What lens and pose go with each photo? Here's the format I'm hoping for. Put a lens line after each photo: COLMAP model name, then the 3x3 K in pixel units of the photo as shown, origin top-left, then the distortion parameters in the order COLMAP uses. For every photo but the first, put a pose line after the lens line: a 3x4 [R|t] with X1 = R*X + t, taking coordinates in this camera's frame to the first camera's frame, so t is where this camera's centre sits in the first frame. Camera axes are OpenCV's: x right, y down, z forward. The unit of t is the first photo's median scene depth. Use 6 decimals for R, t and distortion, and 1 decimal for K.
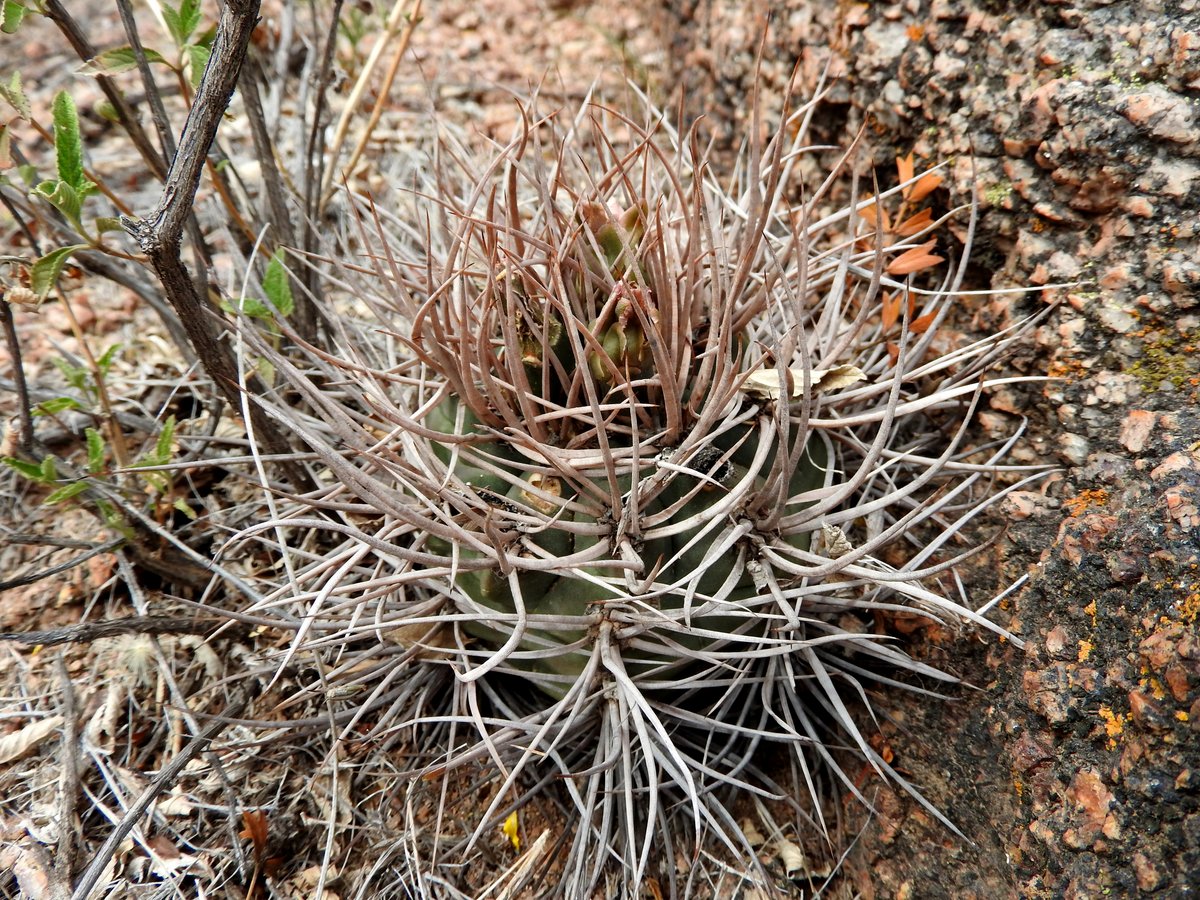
lens RADIAL K [[1049.8, 0, 609.6], [0, 1049.8, 452.8], [0, 0, 1]] dist [0.019441, -0.045664]
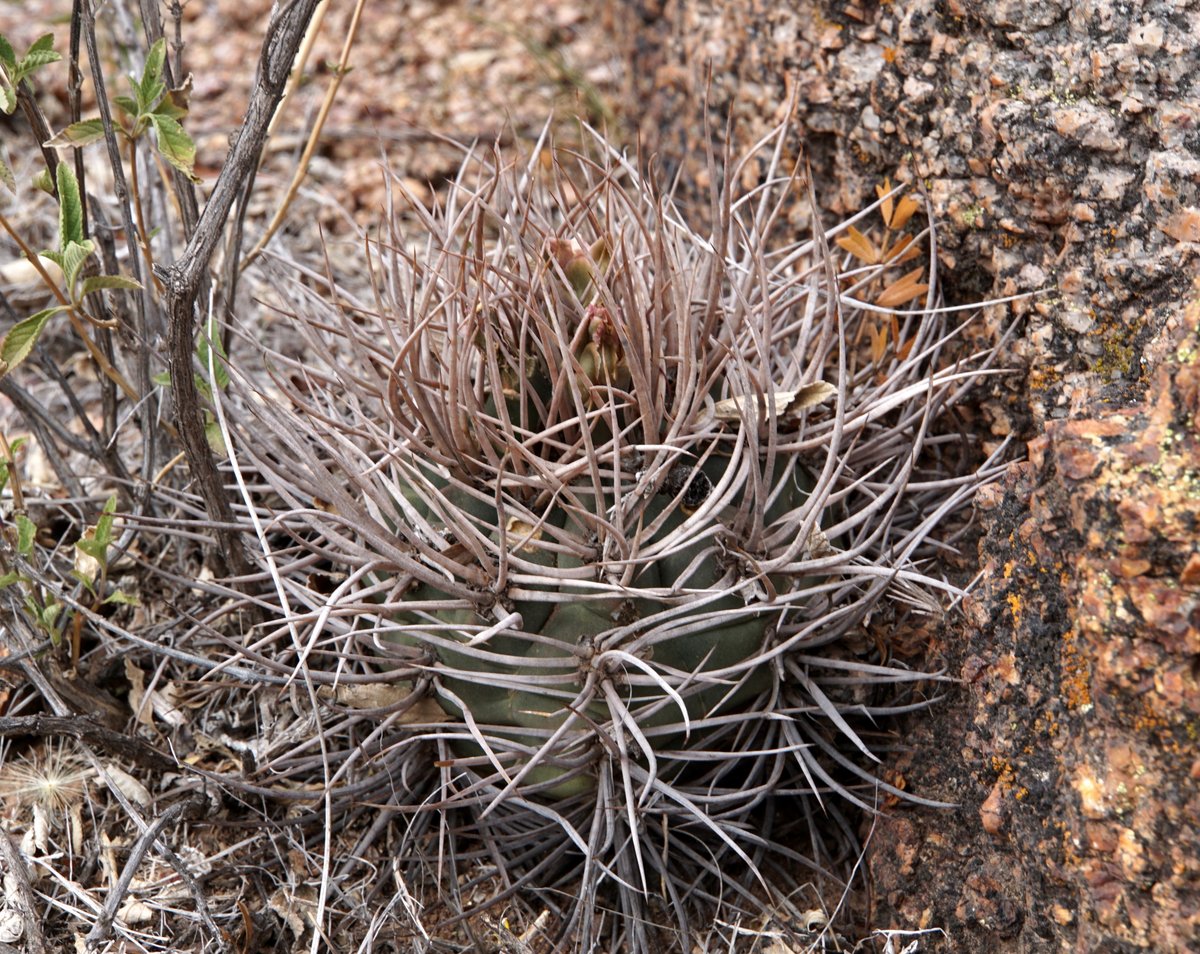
lens RADIAL K [[2615.4, 0, 600.5], [0, 2615.4, 476.8], [0, 0, 1]] dist [0.115300, 0.000000]
pose [[0.997868, -0.058623, 0.028685, -0.060063], [0.063063, 0.979286, -0.192411, 0.465481], [-0.016811, 0.193810, 0.980895, -1.412236]]
